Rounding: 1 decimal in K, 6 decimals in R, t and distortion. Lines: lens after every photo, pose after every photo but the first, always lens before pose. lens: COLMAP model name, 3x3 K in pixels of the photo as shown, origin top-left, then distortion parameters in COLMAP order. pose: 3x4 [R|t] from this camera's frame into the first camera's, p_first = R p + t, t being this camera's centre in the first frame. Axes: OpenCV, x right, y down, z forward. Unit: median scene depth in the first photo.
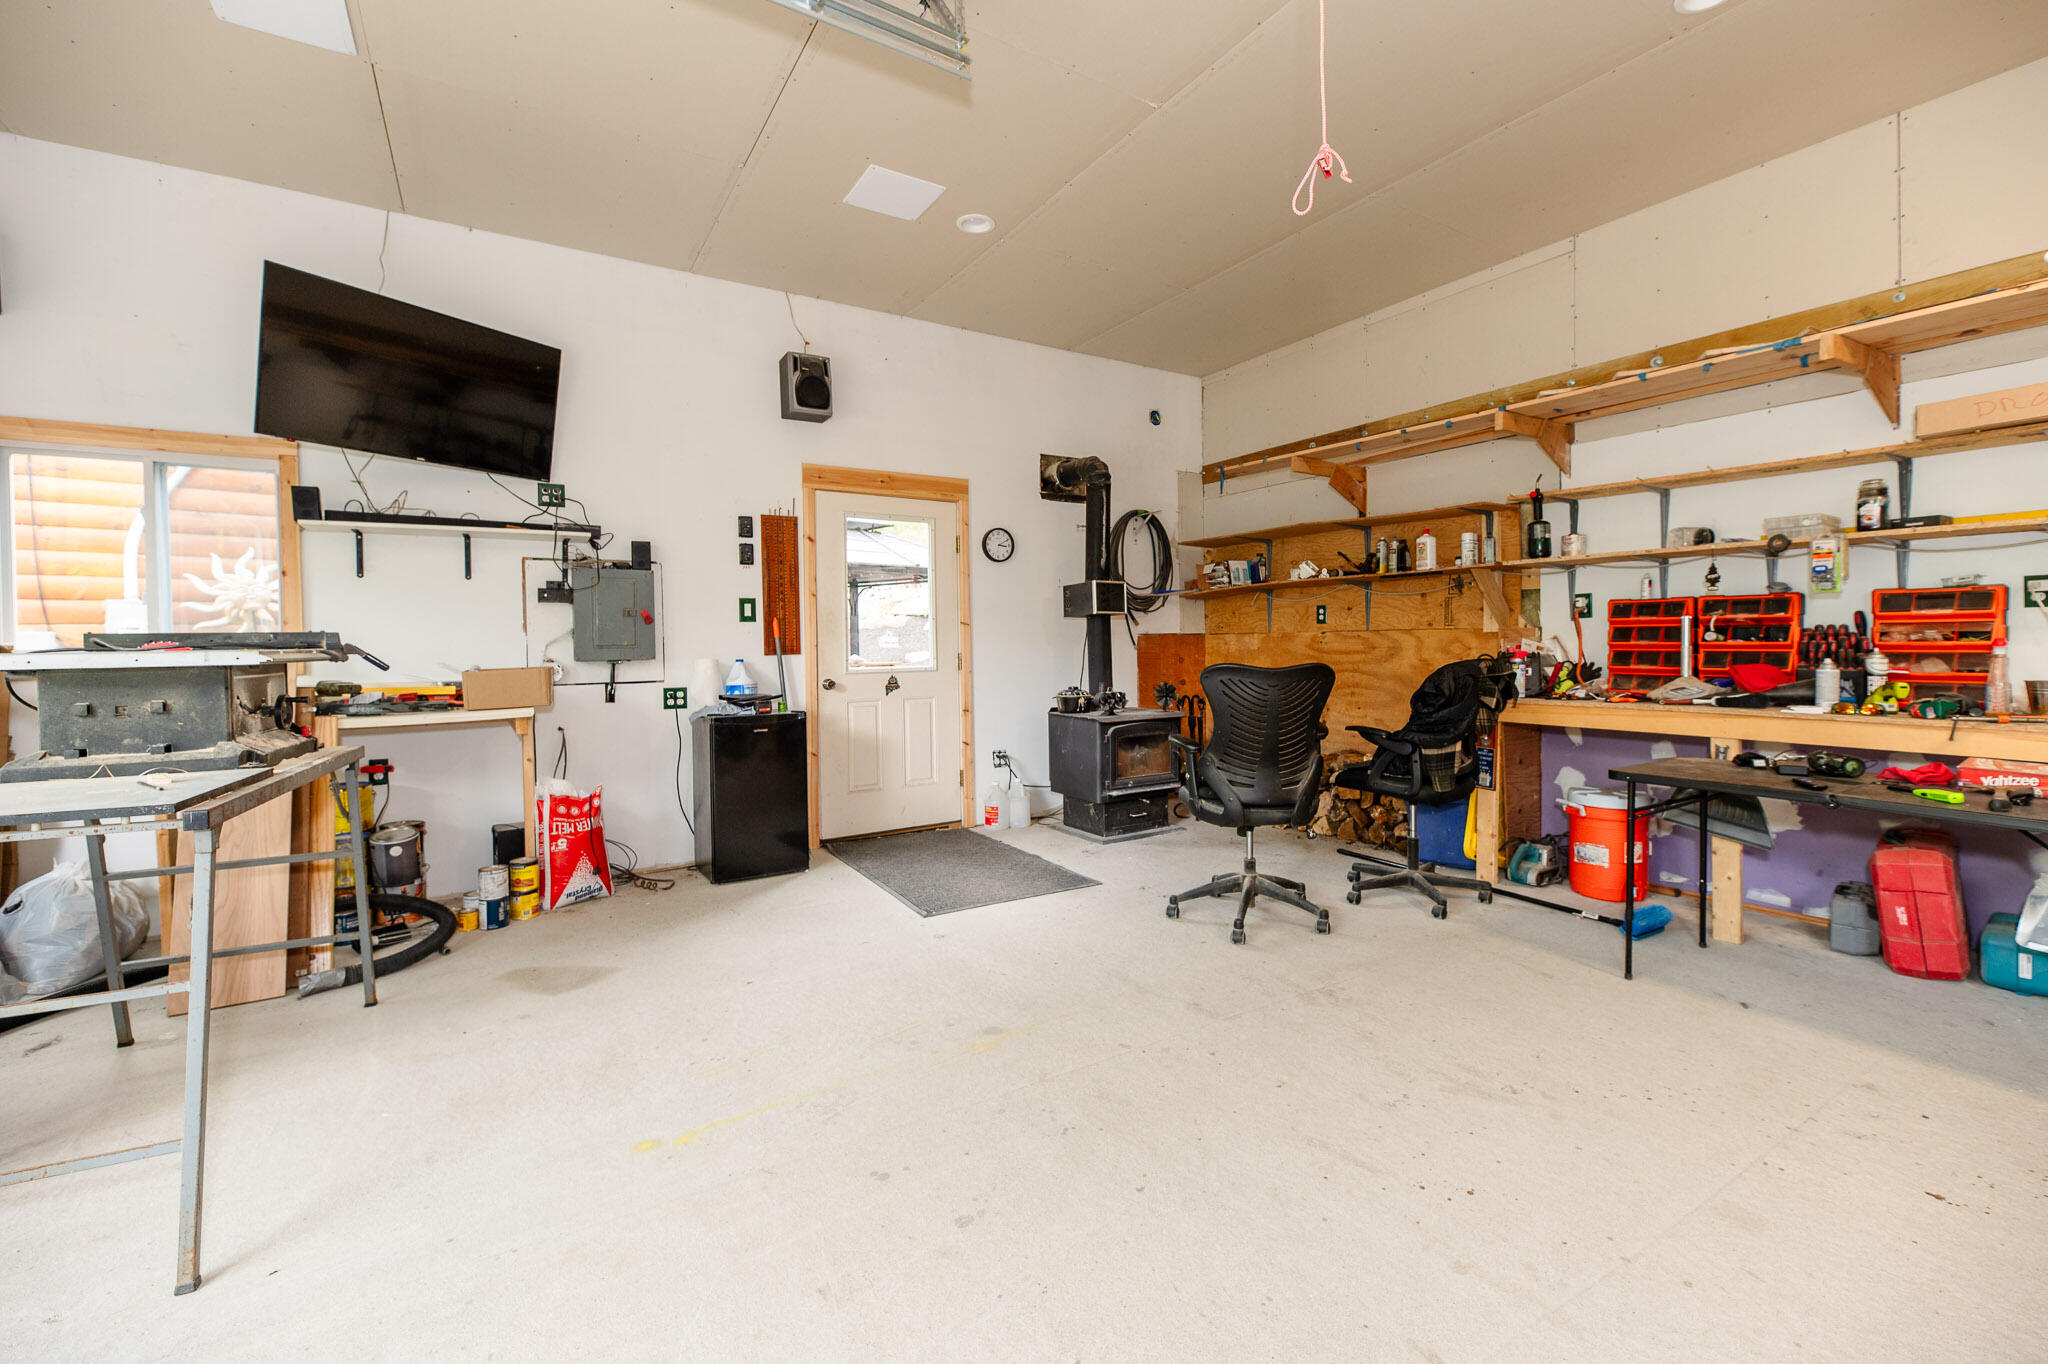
lens RADIAL K [[871.0, 0, 1051.0], [0, 871.0, 644.6], [0, 0, 1]] dist [-0.001844, -0.000752]
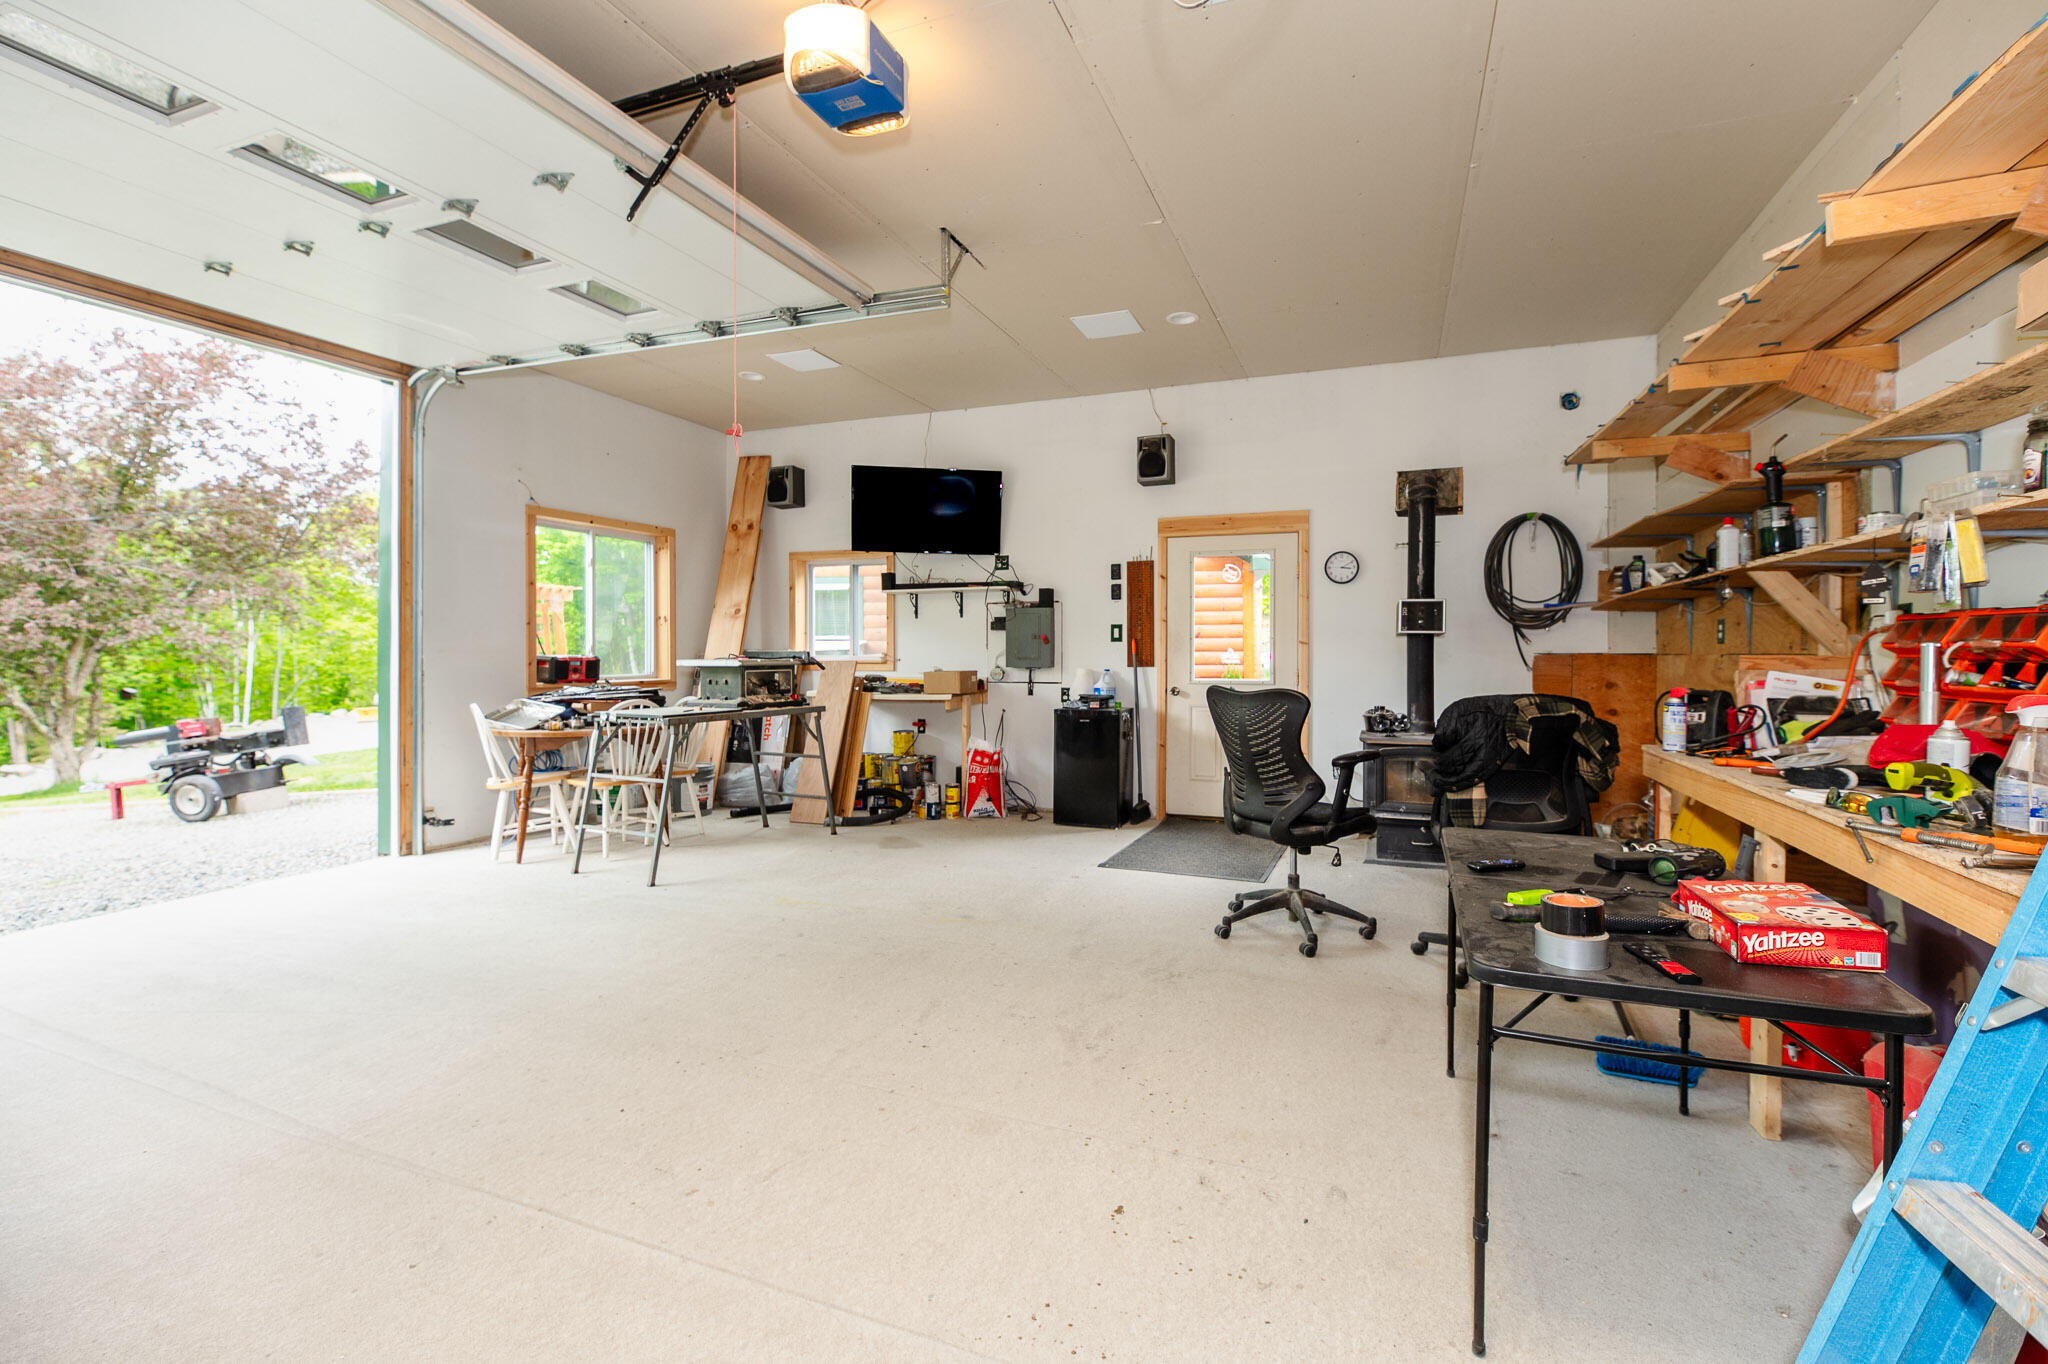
lens RADIAL K [[871.0, 0, 1051.0], [0, 871.0, 644.6], [0, 0, 1]] dist [-0.001844, -0.000752]
pose [[0.598939, 0.005742, -0.800774, 0.736068], [-0.011746, 0.999930, -0.001616, -0.020057], [0.800708, 0.010373, 0.598965, 0.117078]]
